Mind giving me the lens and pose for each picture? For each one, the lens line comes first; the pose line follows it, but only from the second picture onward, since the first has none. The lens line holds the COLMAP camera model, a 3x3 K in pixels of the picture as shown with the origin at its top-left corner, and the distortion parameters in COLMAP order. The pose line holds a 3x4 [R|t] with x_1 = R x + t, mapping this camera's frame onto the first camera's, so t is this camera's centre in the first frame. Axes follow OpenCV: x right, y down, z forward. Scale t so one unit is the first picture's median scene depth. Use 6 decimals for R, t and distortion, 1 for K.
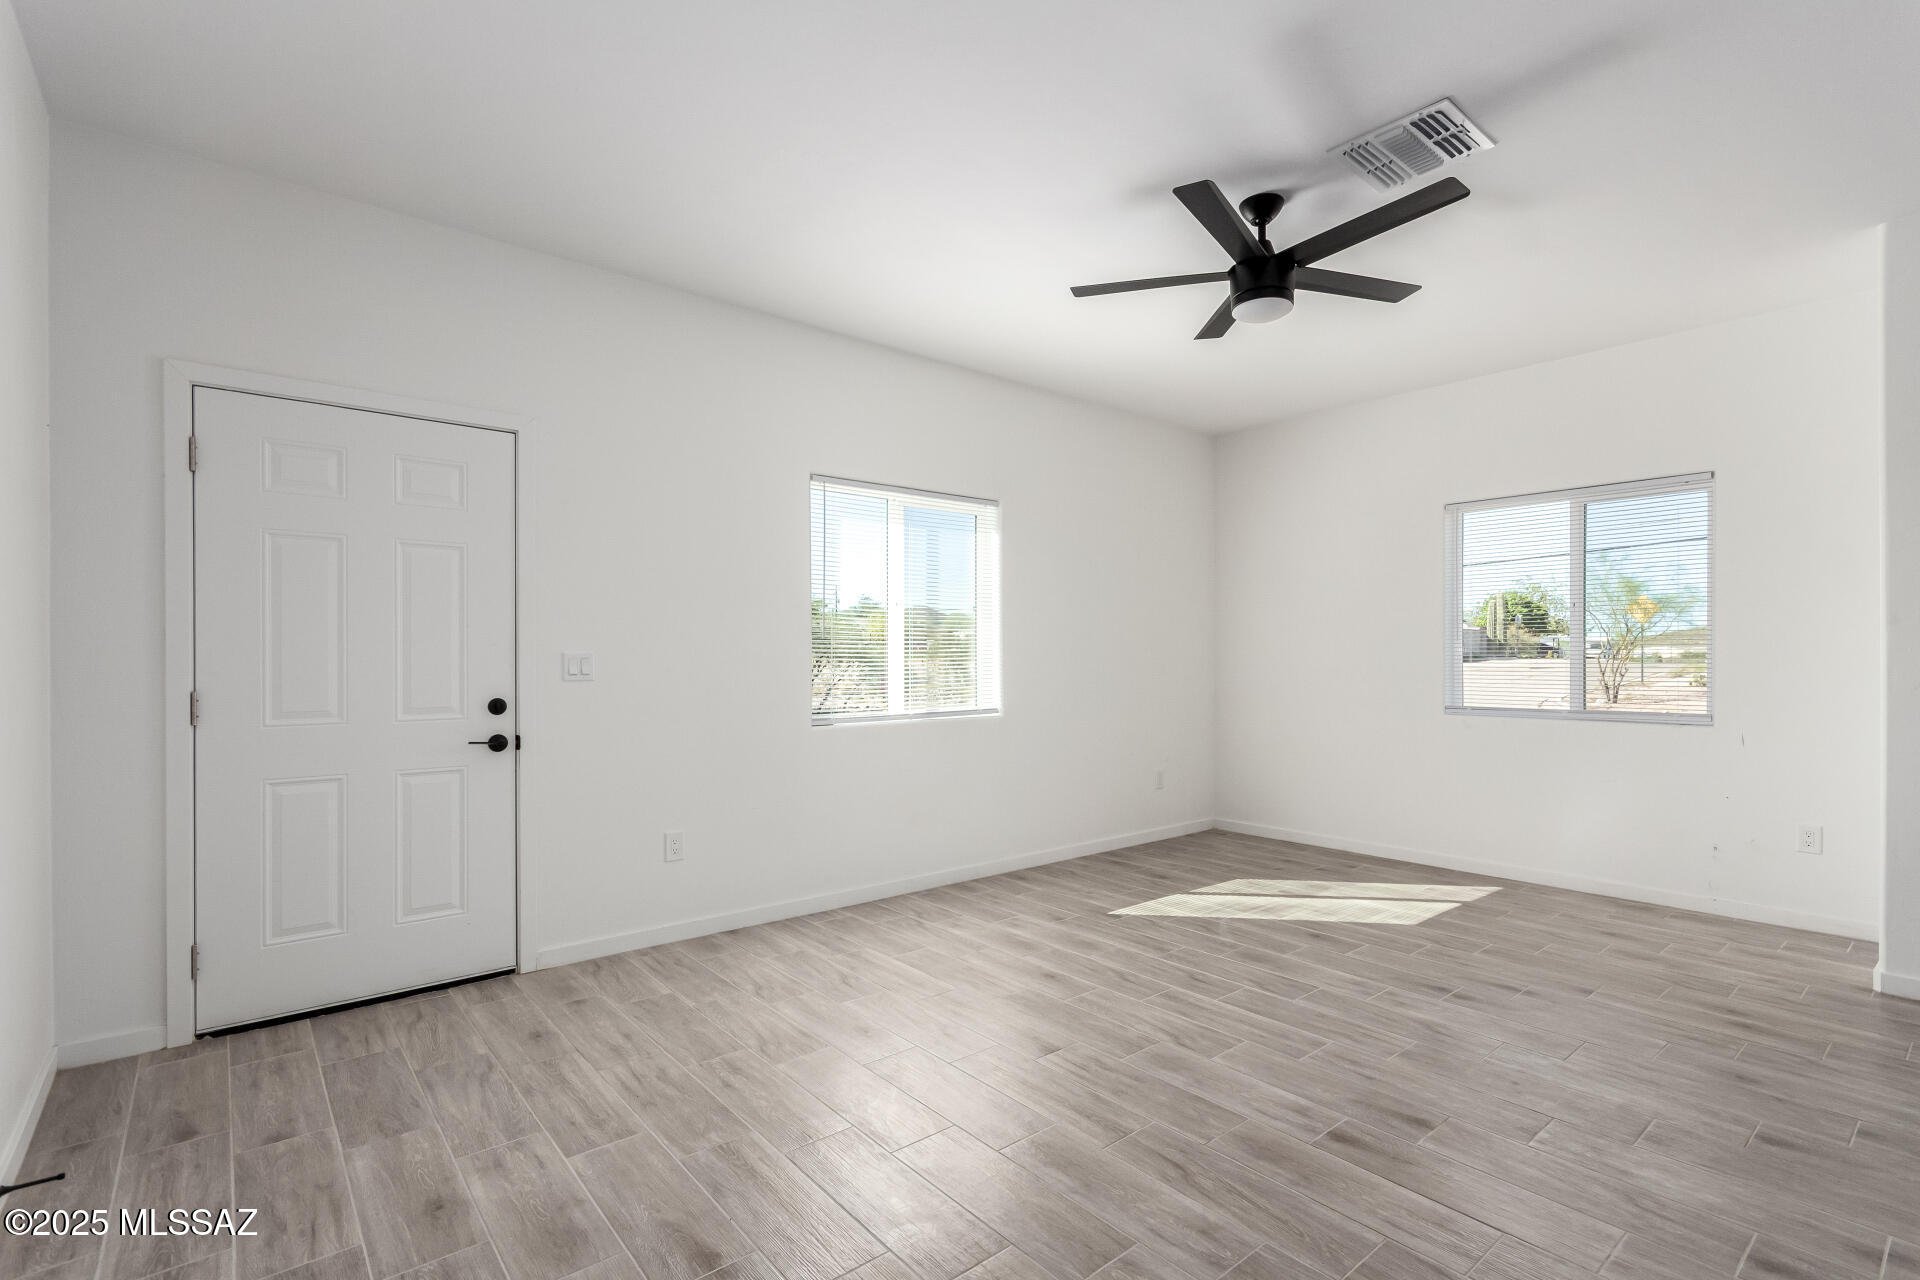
lens RADIAL K [[889.4, 0, 977.2], [0, 889.4, 653.5], [0, 0, 1]] dist [0.001690, 0.001180]
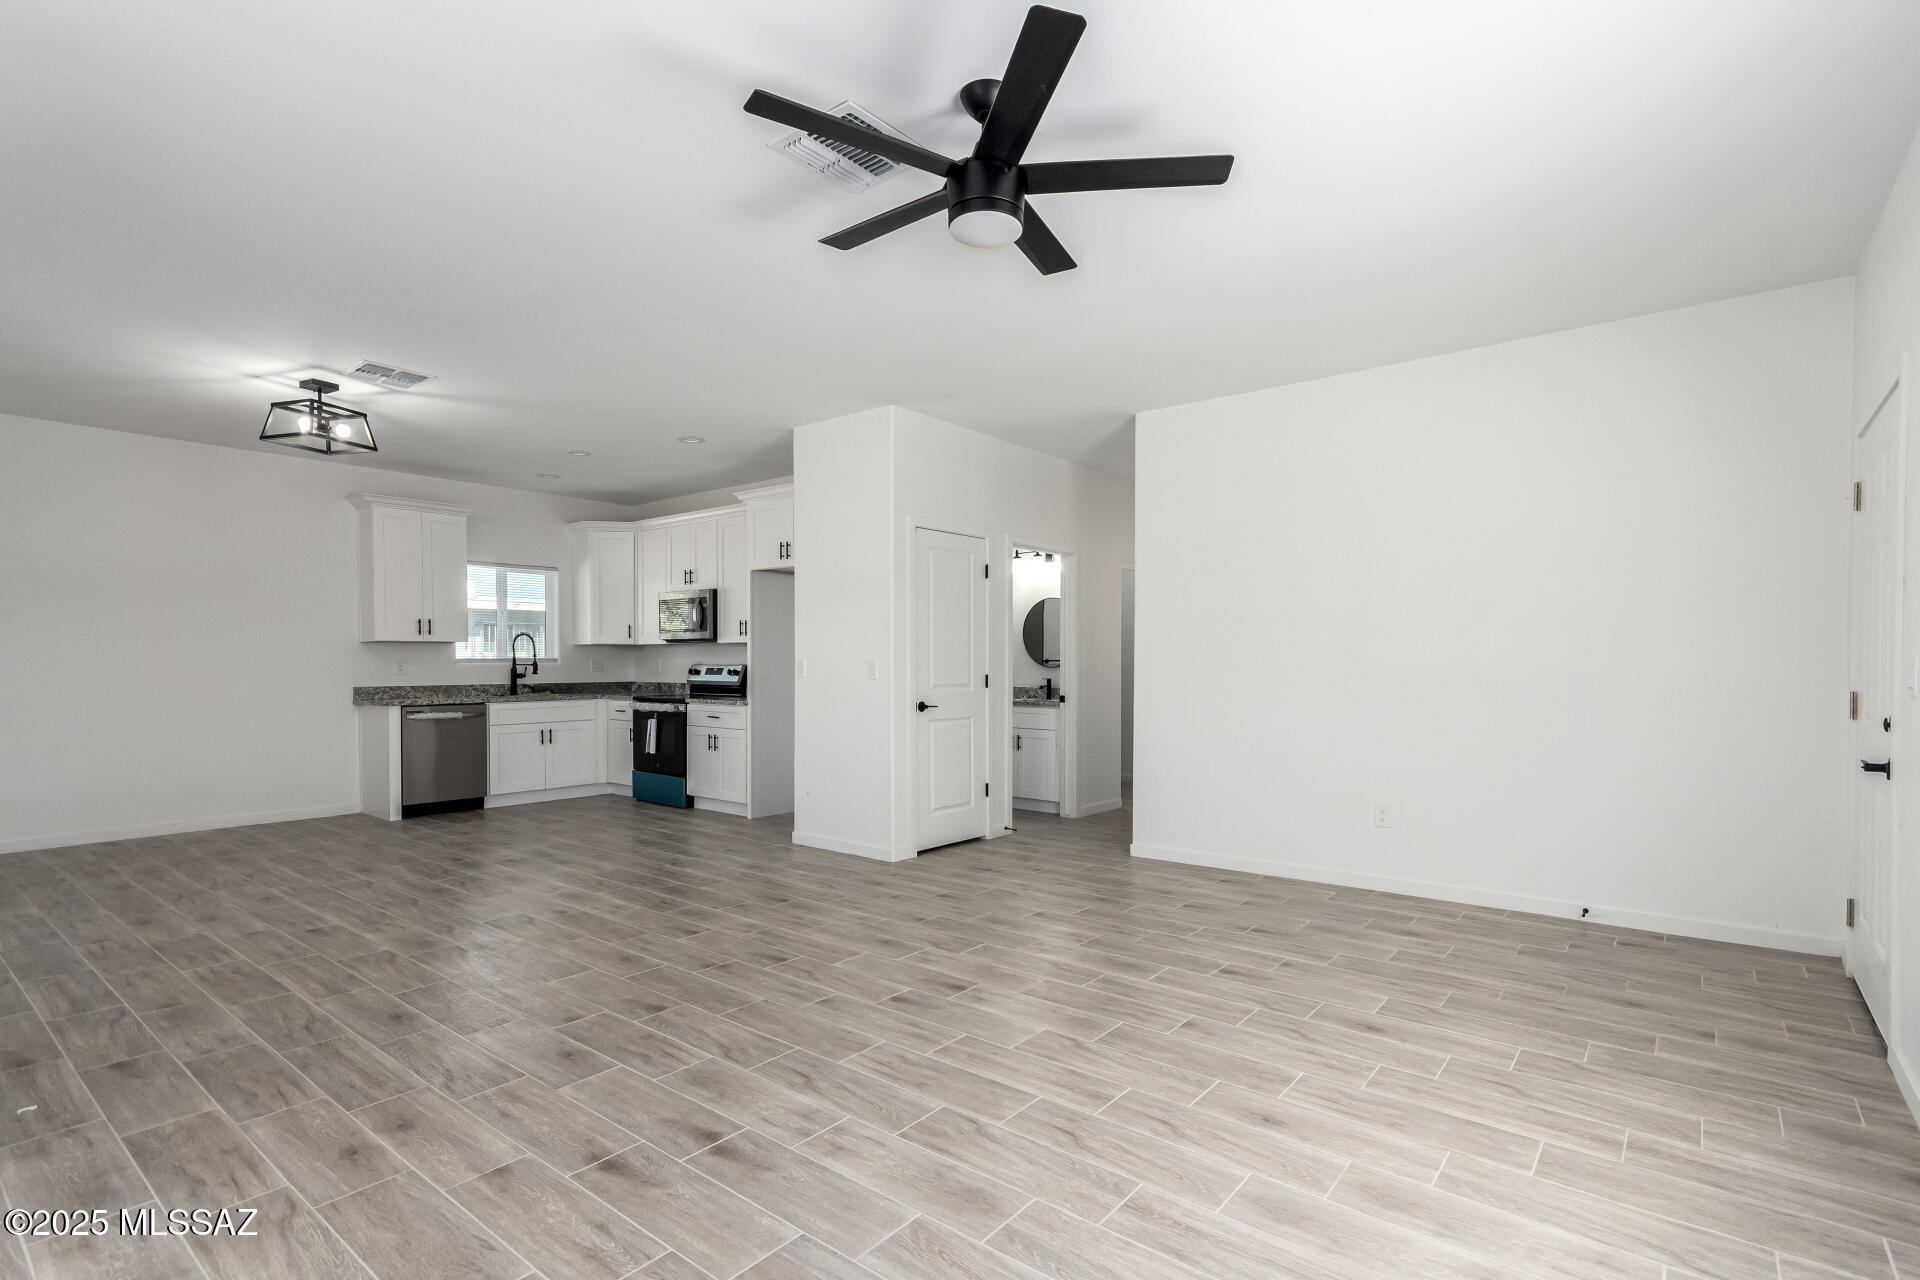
lens RADIAL K [[917.9, 0, 981.9], [0, 917.9, 675.4], [0, 0, 1]] dist [0.000748, 0.000909]
pose [[-0.979724, 0.004216, -0.200307, 0.415283], [0.002617, 0.999963, 0.008243, 0.007029], [0.200334, 0.007552, -0.979698, 1.540505]]
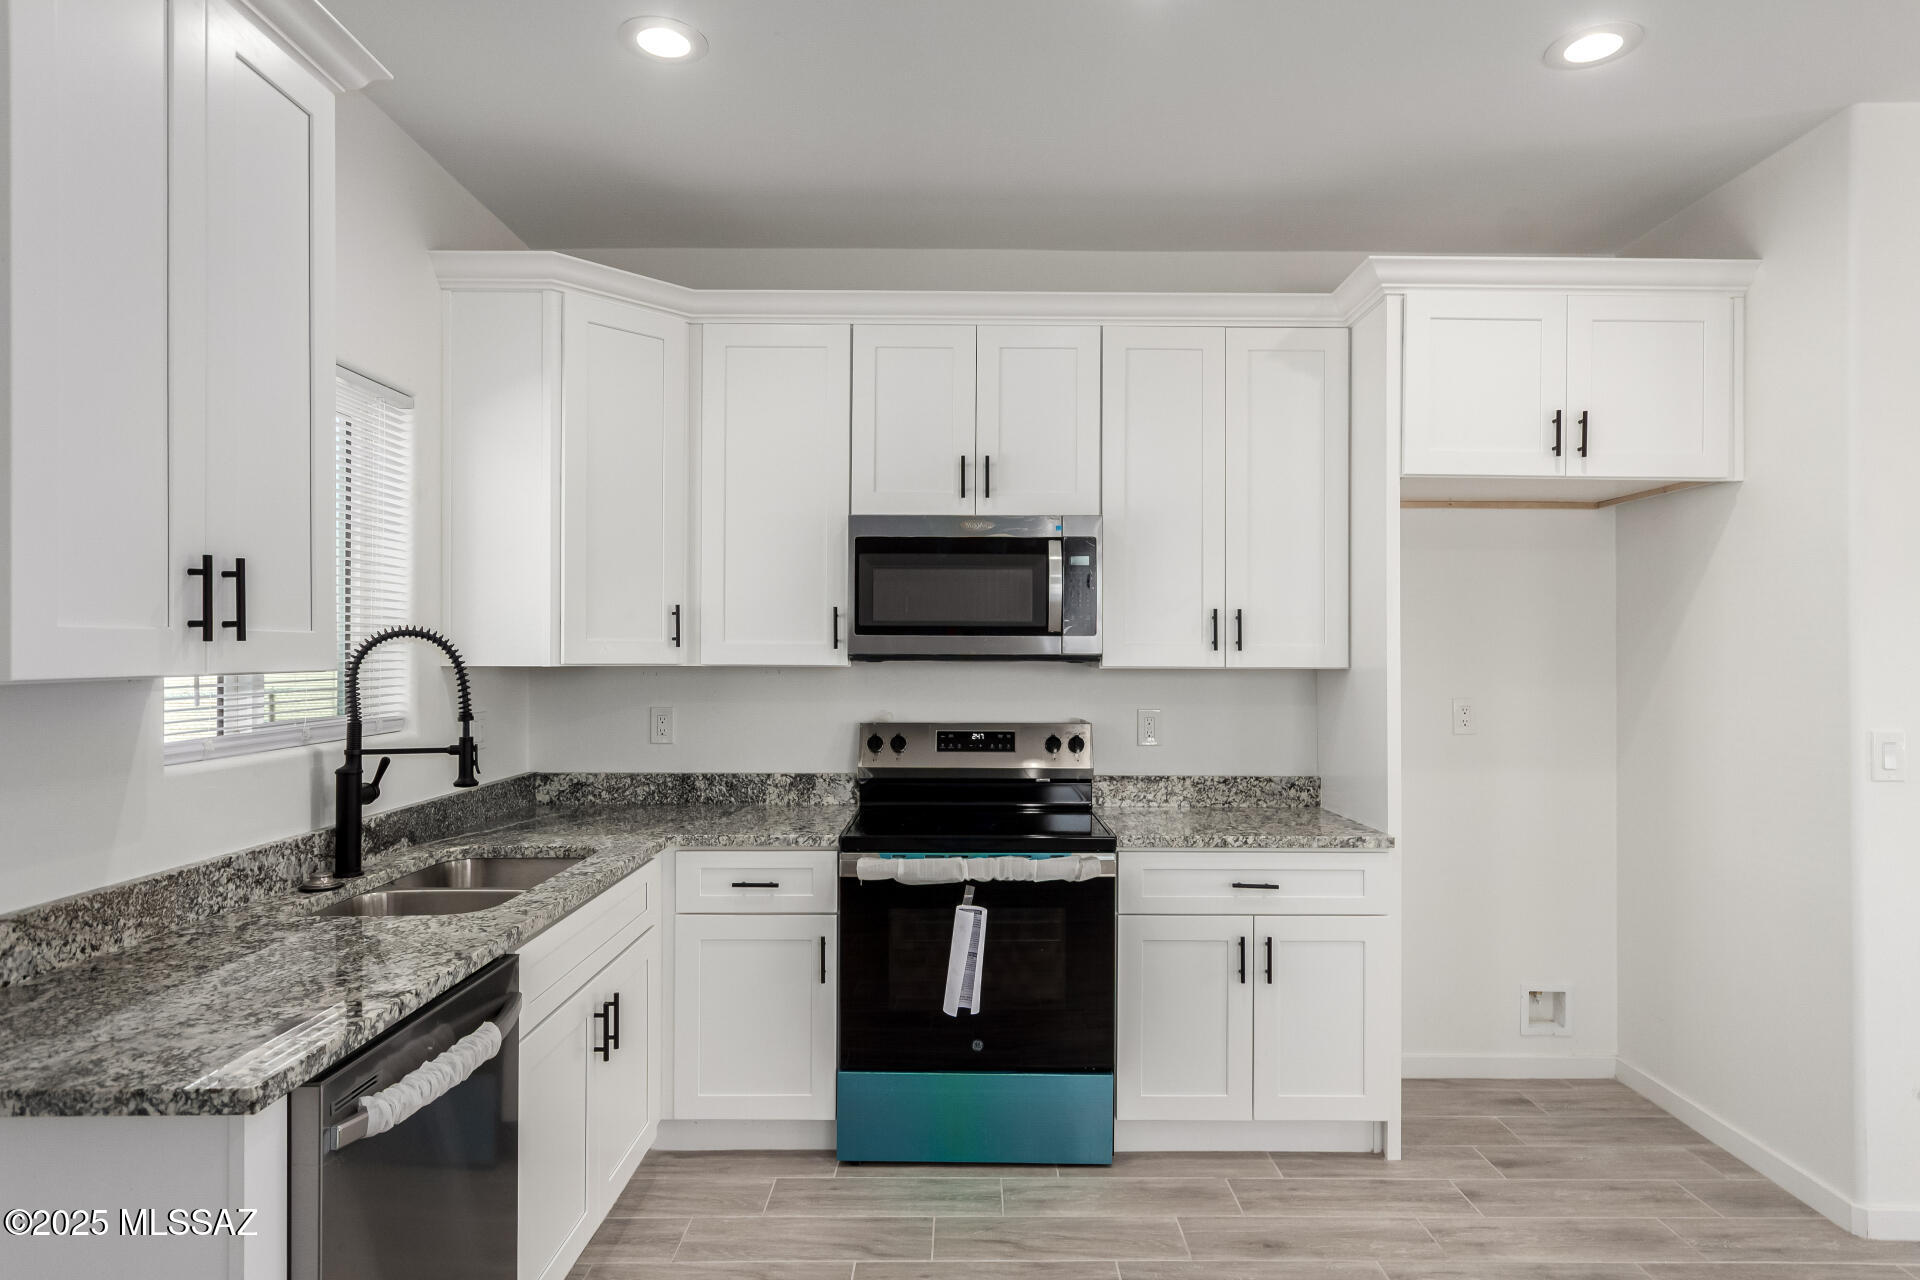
lens RADIAL K [[1105.1, 0, 961.4], [0, 1105.1, 653.5], [0, 0, 1]] dist [-0.001086, 0.000734]
pose [[-0.637934, 0.000116, -0.770091, 1.378224], [0.002986, 0.999993, -0.002322, -0.062704], [0.770085, -0.003780, -0.637930, -0.179074]]
